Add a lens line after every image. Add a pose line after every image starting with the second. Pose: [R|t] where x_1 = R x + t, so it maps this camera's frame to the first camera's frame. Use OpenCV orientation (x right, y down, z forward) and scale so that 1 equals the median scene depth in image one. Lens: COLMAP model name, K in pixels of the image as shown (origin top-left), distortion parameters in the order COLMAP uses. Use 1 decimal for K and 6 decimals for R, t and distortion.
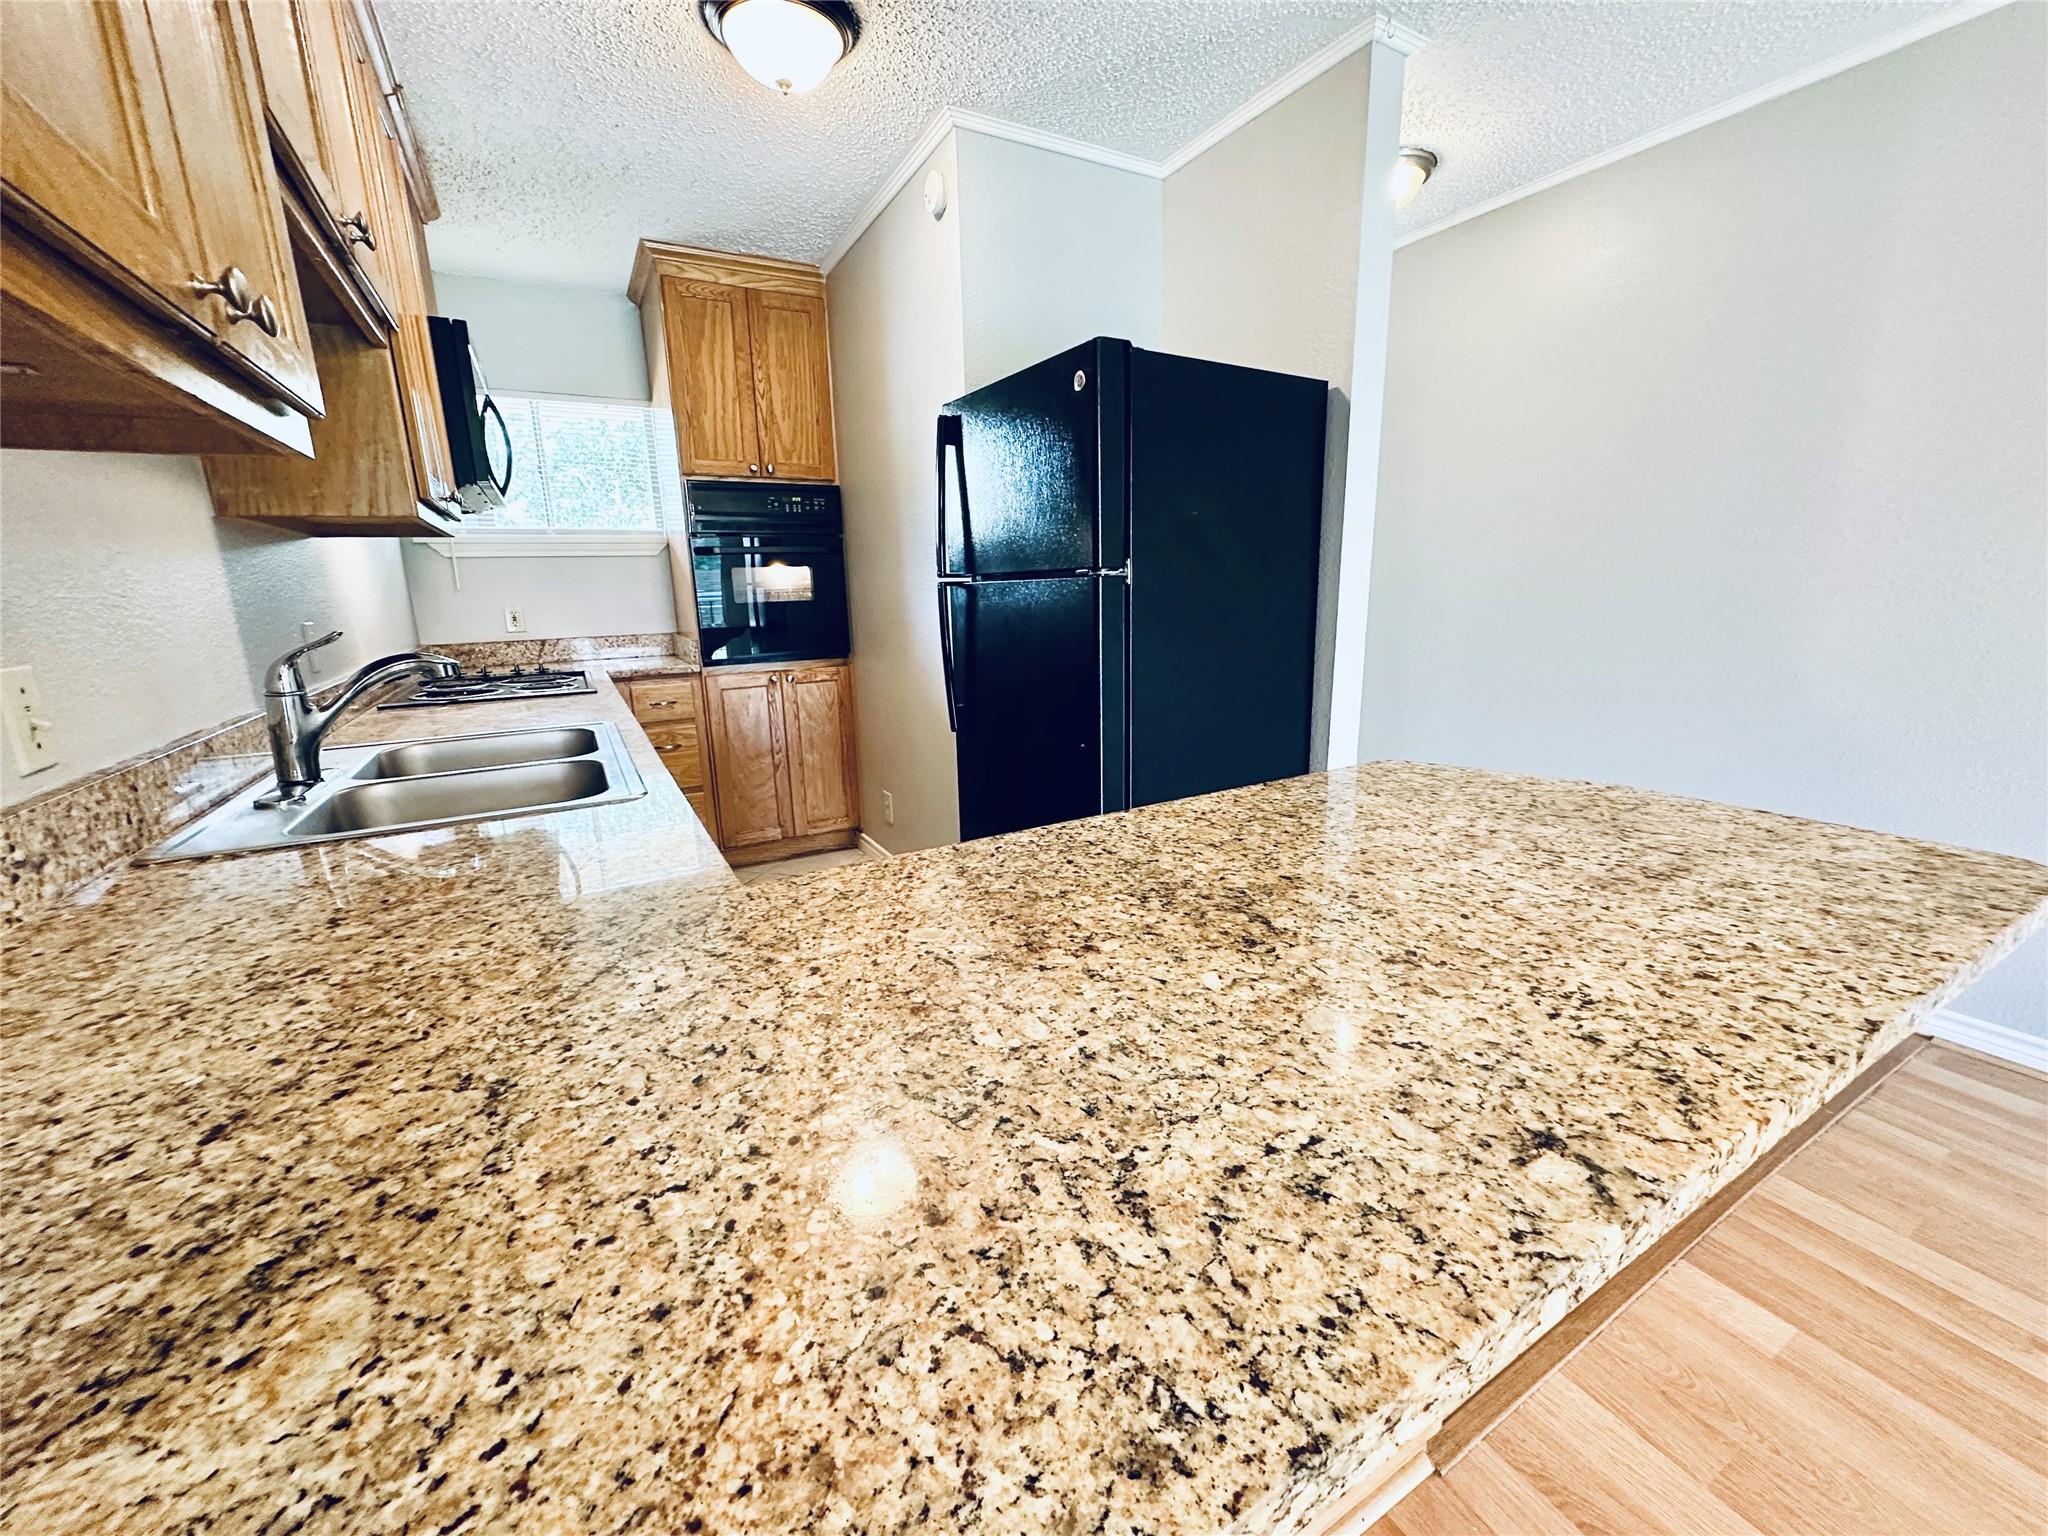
lens RADIAL K [[814.5, 0, 1021.6], [0, 814.5, 768.8], [0, 0, 1]] dist [-0.004172, 0.001388]
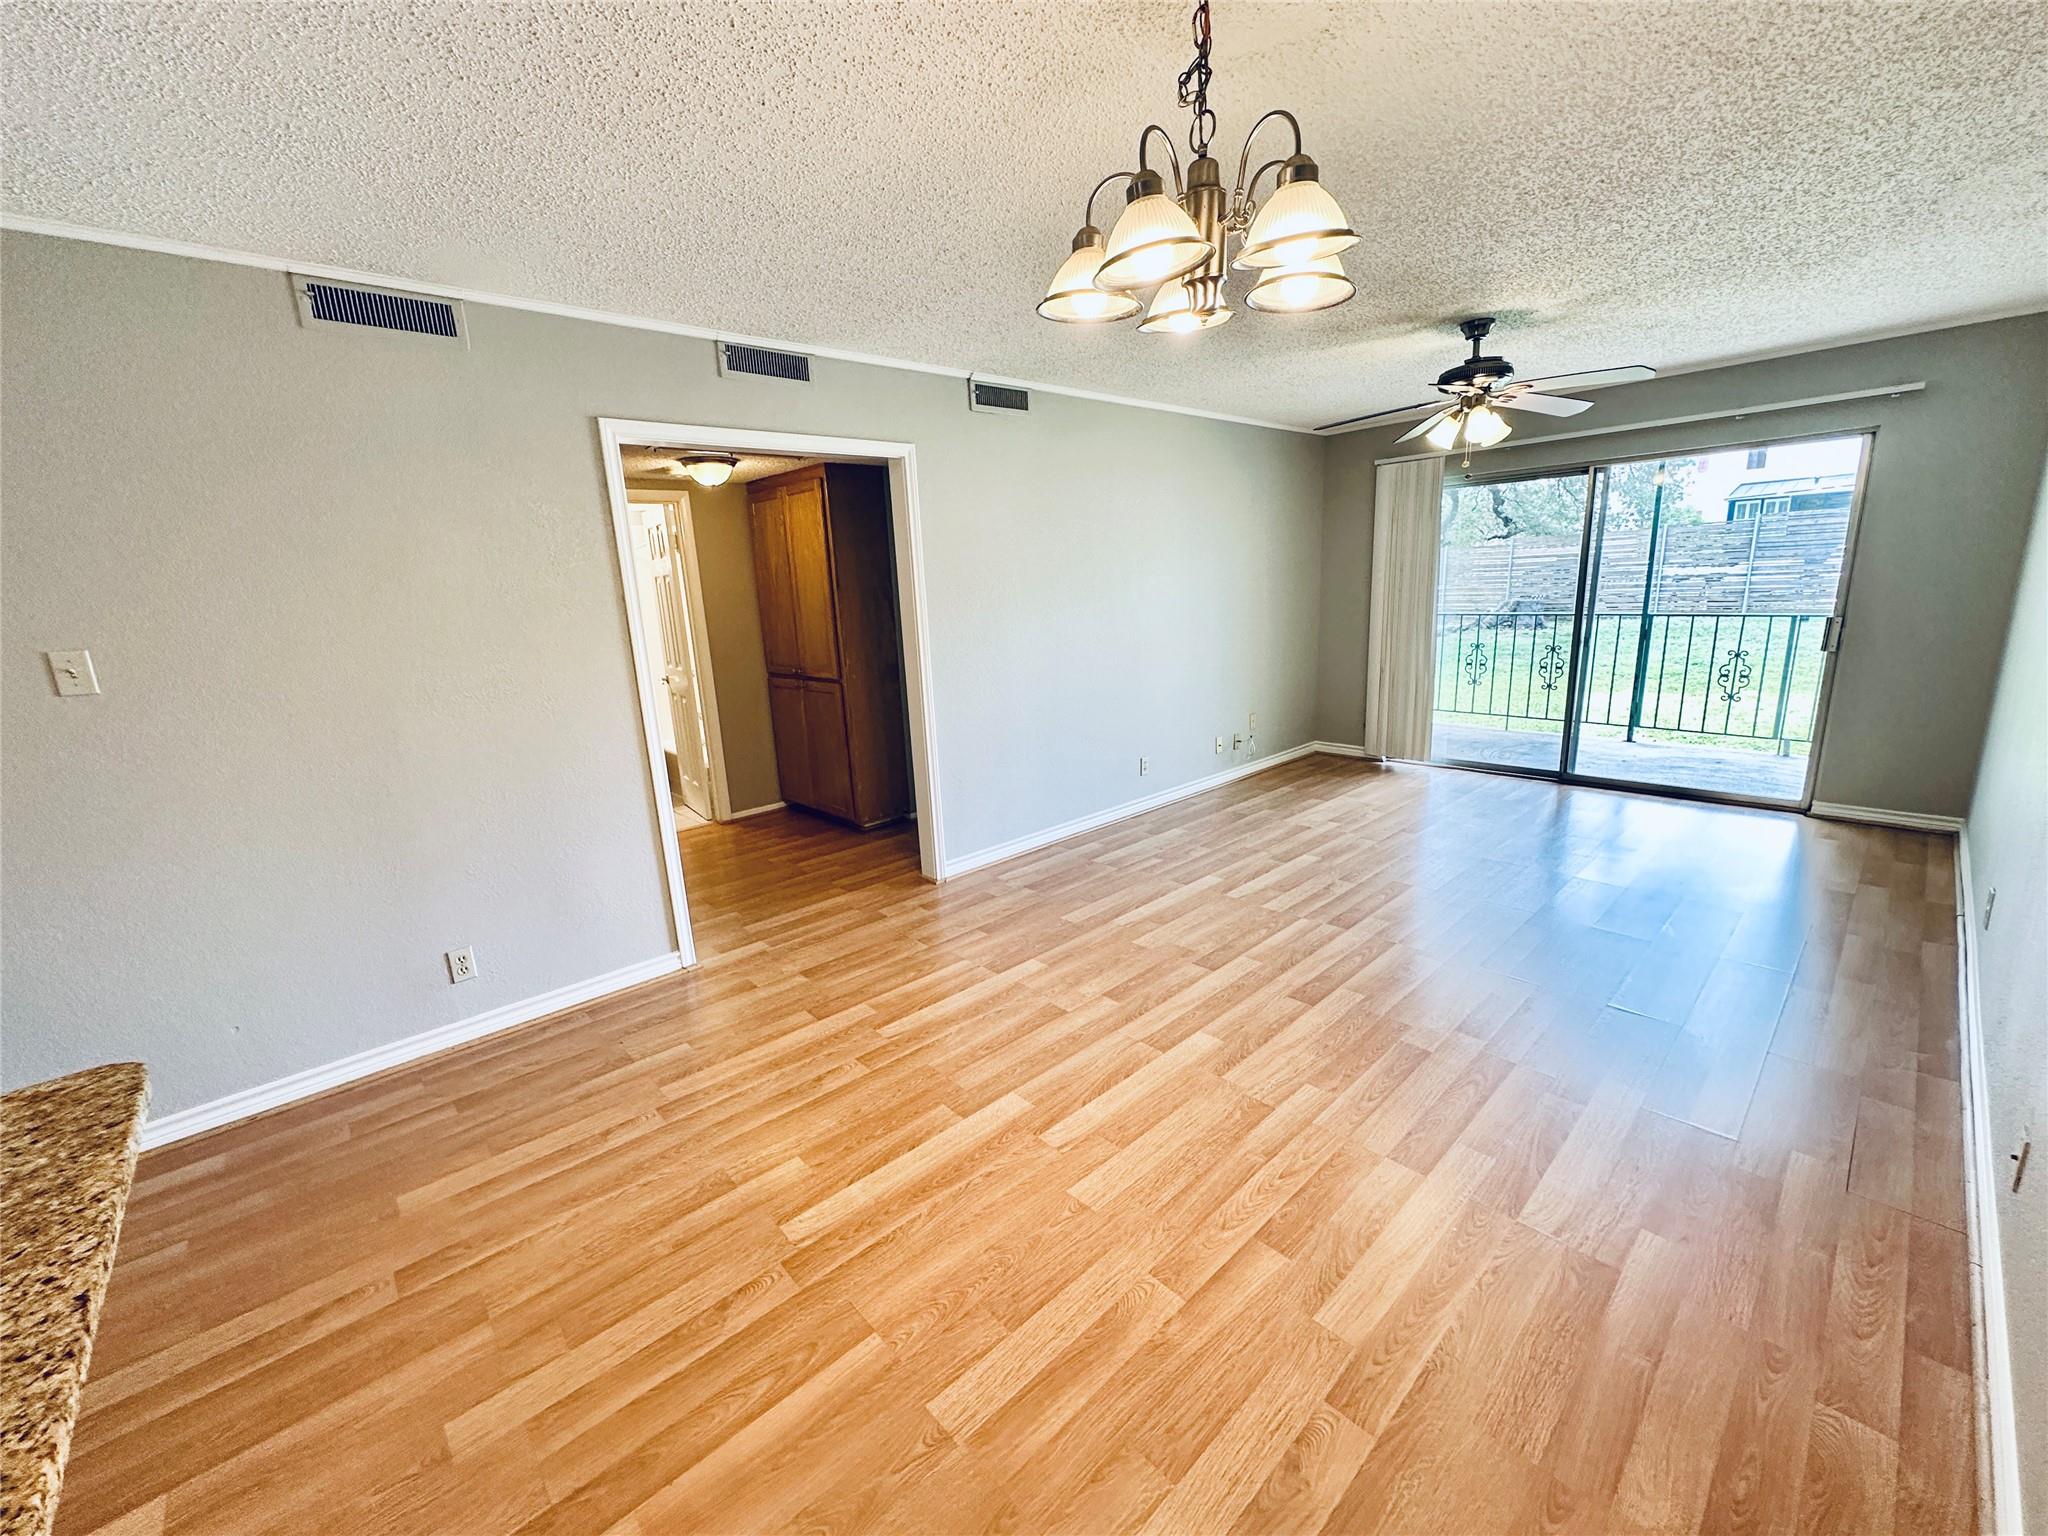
lens RADIAL K [[814.5, 0, 1022.5], [0, 814.5, 767.2], [0, 0, 1]] dist [-0.004172, 0.001388]
pose [[-0.229019, -0.184694, 0.955740, -0.224151], [0.272629, 0.930370, 0.245120, -0.234632], [-0.934464, 0.316700, -0.162720, -0.275867]]
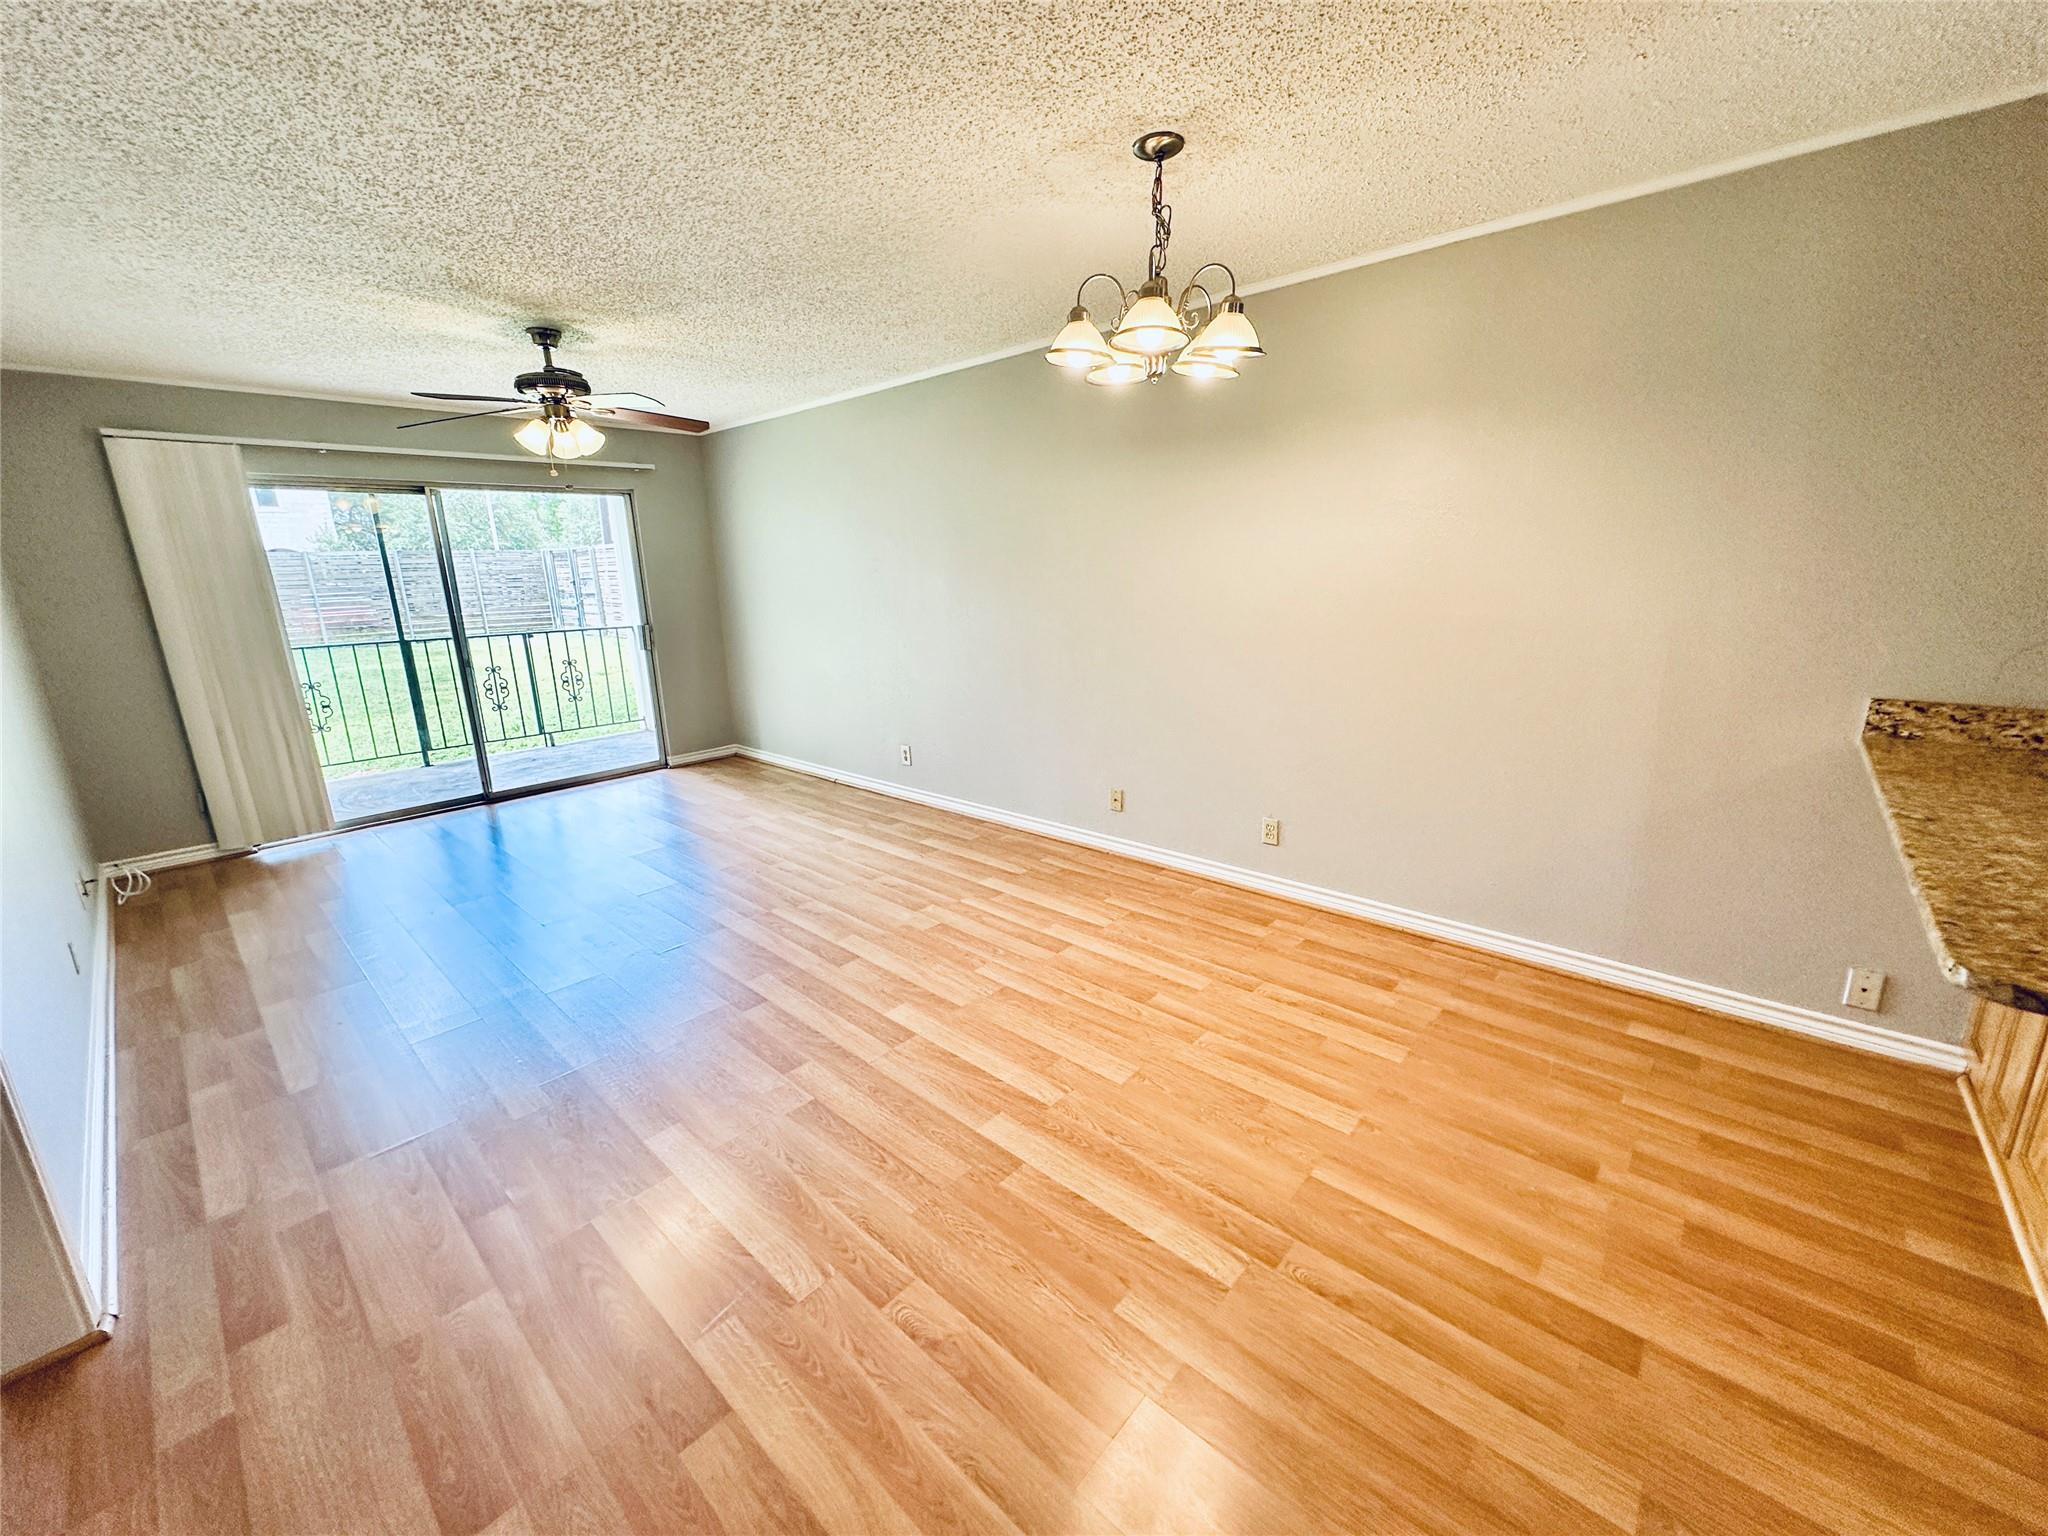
lens RADIAL K [[814.5, 0, 1021.6], [0, 814.5, 767.2], [0, 0, 1]] dist [-0.004172, 0.001388]
pose [[-0.947373, 0.123579, -0.295320, 2.759452], [-0.024867, 0.891295, 0.452741, -0.642358], [0.319166, 0.436258, -0.841316, 1.327765]]
